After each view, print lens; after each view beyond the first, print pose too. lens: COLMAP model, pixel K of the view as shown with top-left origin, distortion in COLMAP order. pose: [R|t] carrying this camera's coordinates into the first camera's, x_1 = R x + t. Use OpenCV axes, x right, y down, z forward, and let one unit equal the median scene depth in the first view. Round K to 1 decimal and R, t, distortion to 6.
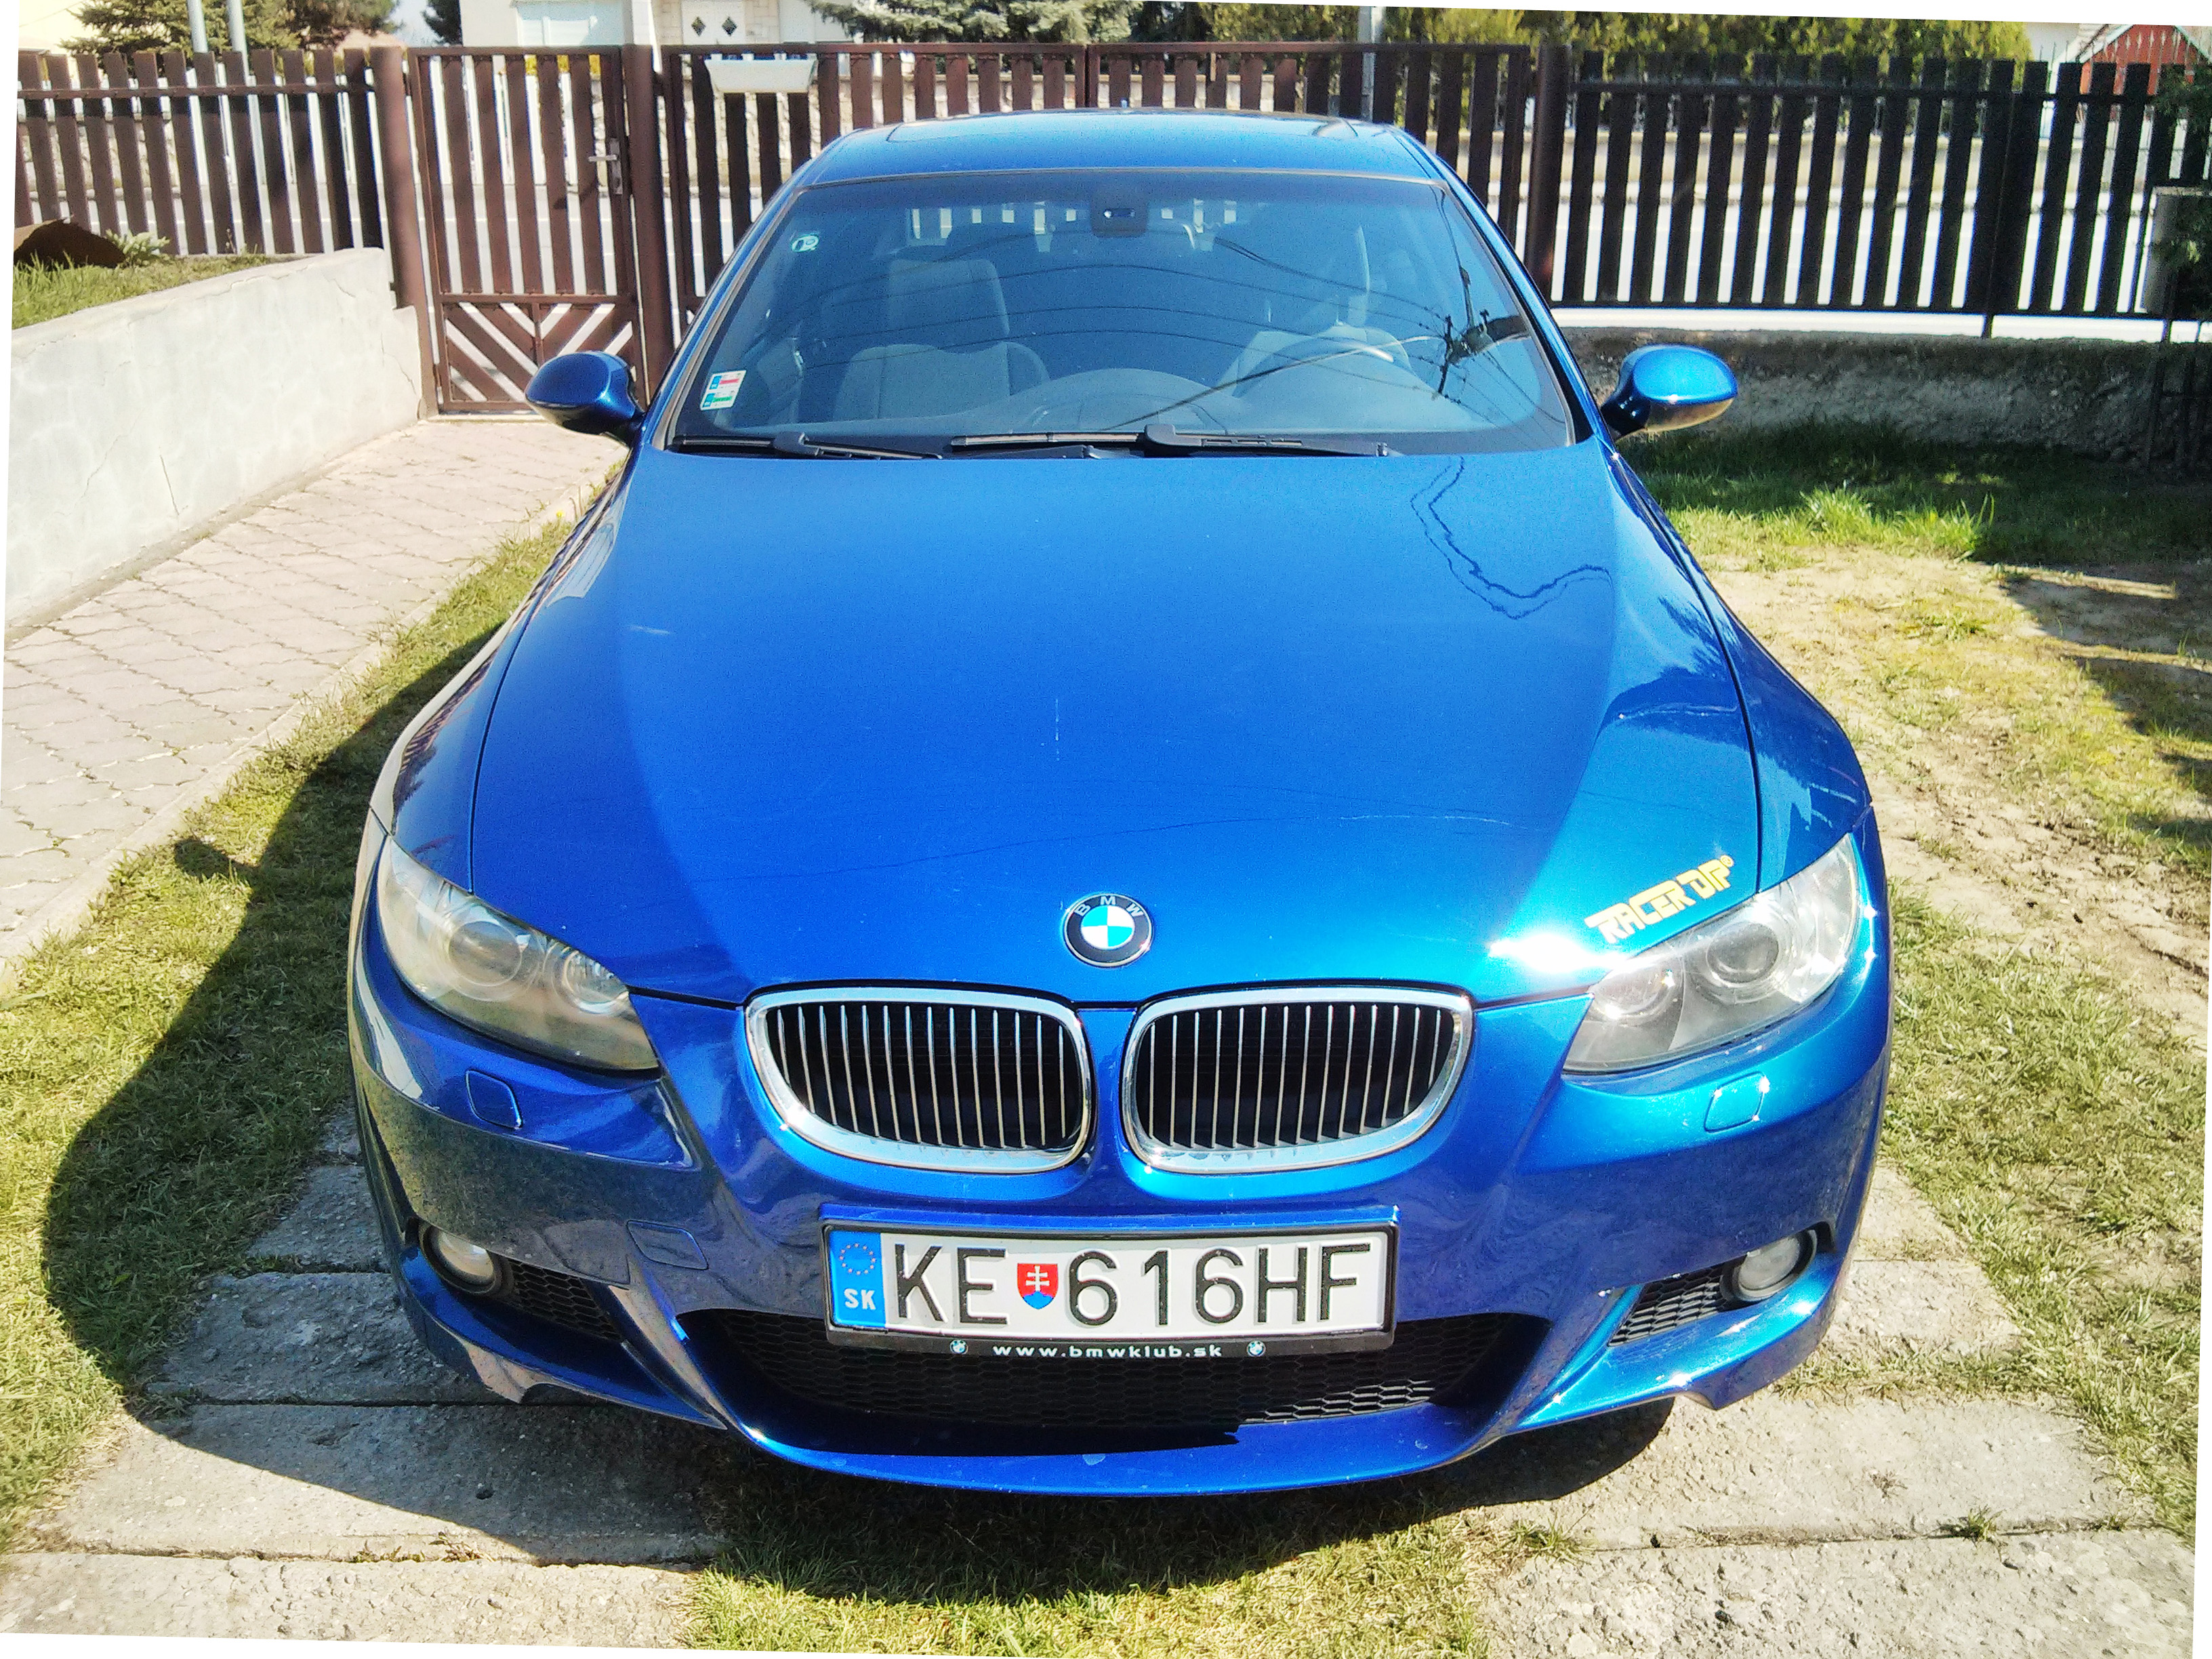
lens RADIAL K [[2033.8, 0, 1080.7], [0, 2033.8, 797.4], [0, 0, 1]] dist [-0.035602, 0.000000]
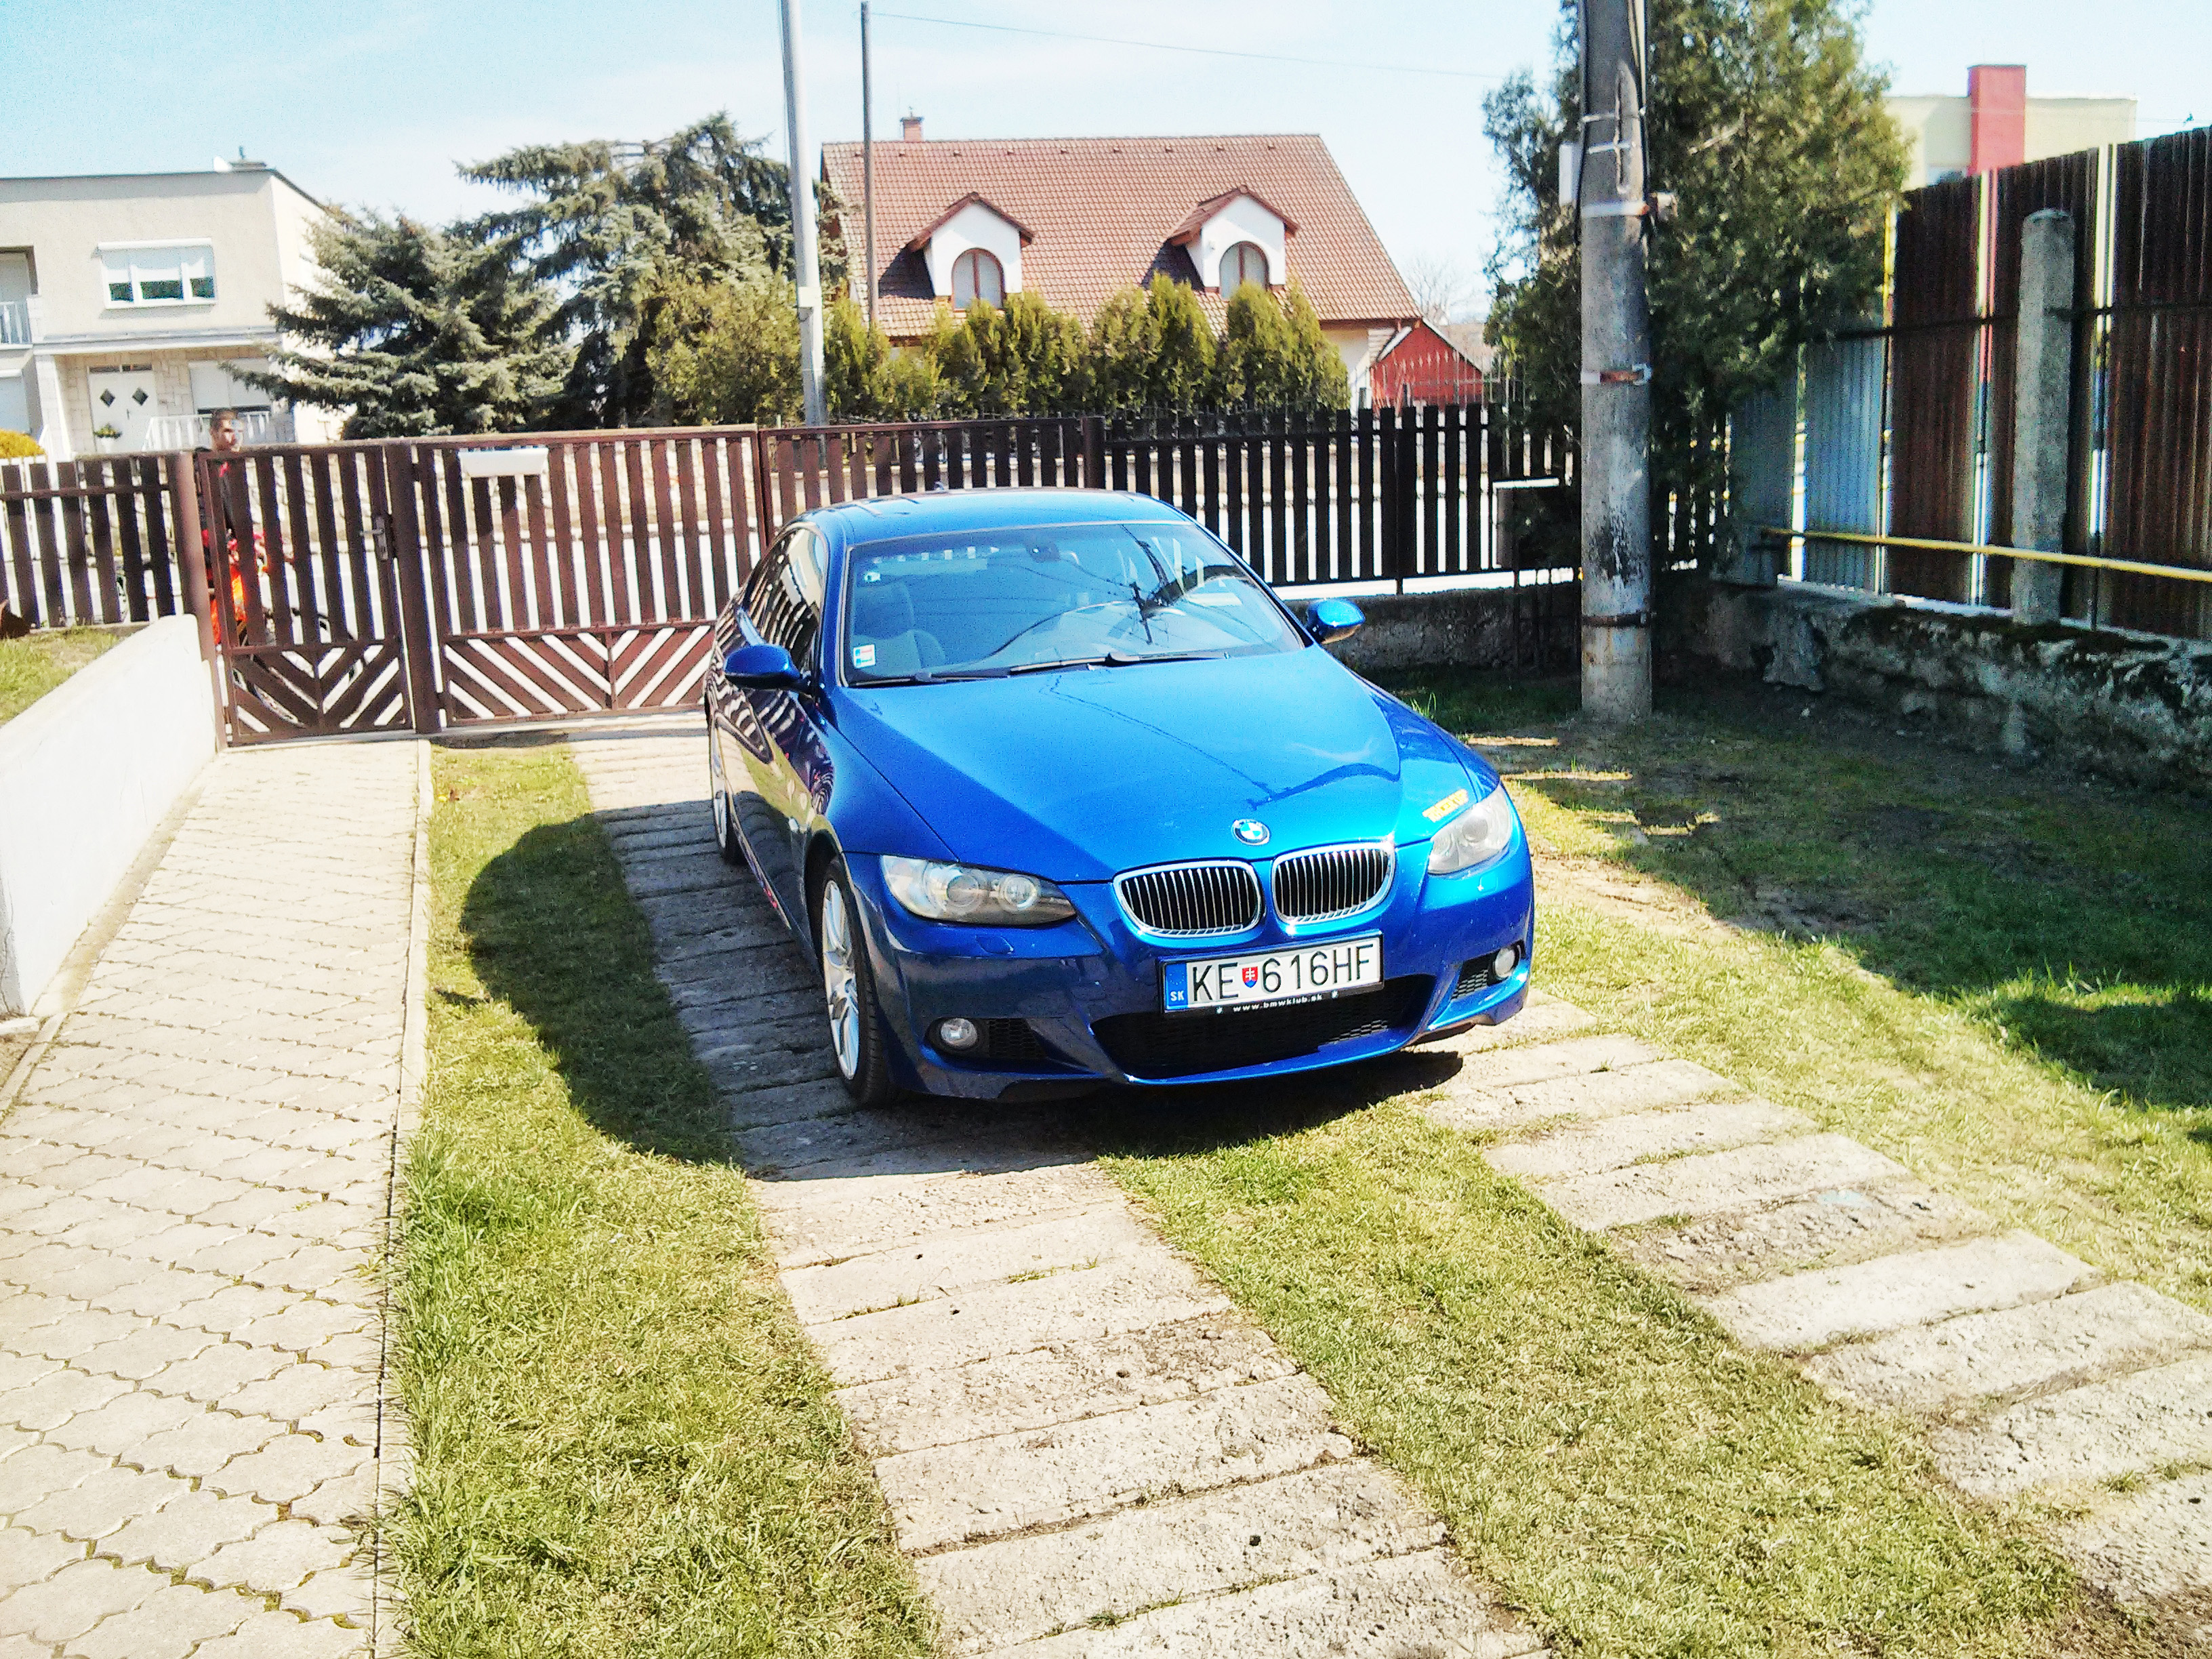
lens RADIAL K [[2033.8, 0, 1090.8], [0, 2033.8, 836.9], [0, 0, 1]] dist [-0.035602, 0.000000]
pose [[0.950071, -0.103019, 0.294536, -0.231041], [0.141064, 0.983765, -0.110937, 0.081757], [-0.278326, 0.146946, 0.949179, -0.326763]]
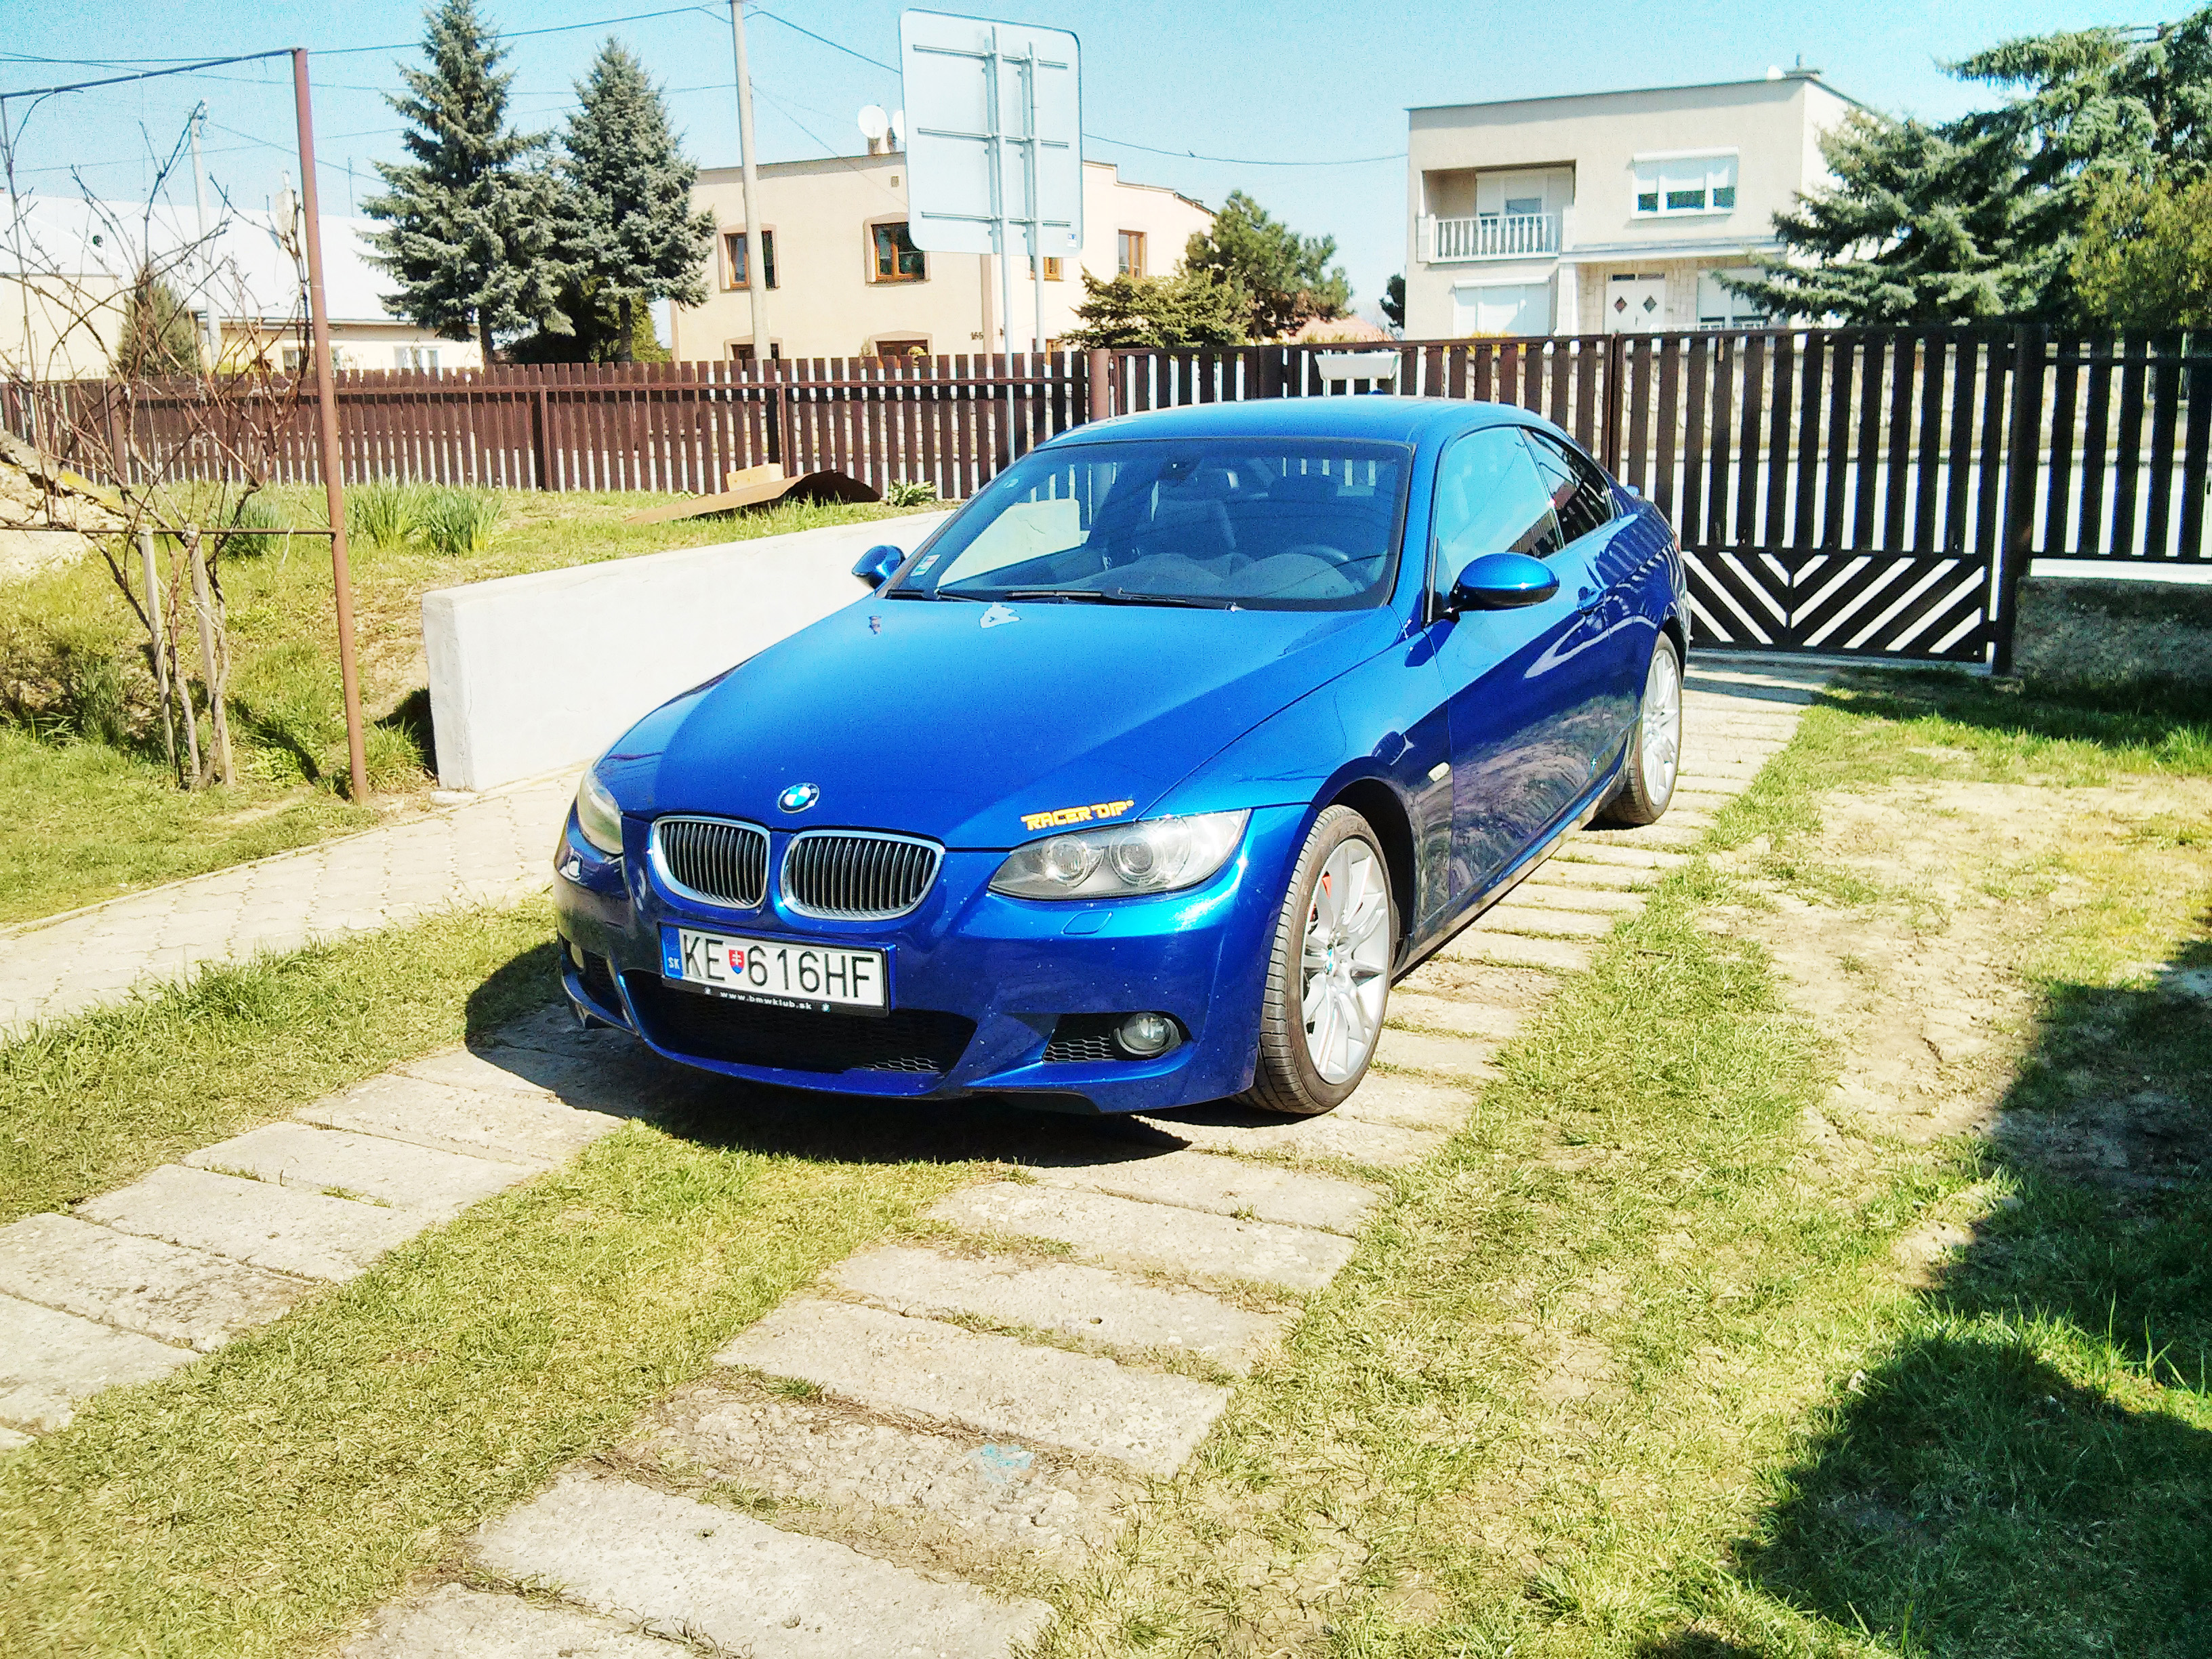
lens RADIAL K [[2033.8, 0, 1106.2], [0, 2033.8, 825.3], [0, 0, 1]] dist [-0.035602, 0.000000]
pose [[0.895688, 0.078938, -0.437621, 0.311968], [-0.127188, 0.988482, -0.082016, 0.057925], [0.426106, 0.129121, 0.895411, -0.183126]]
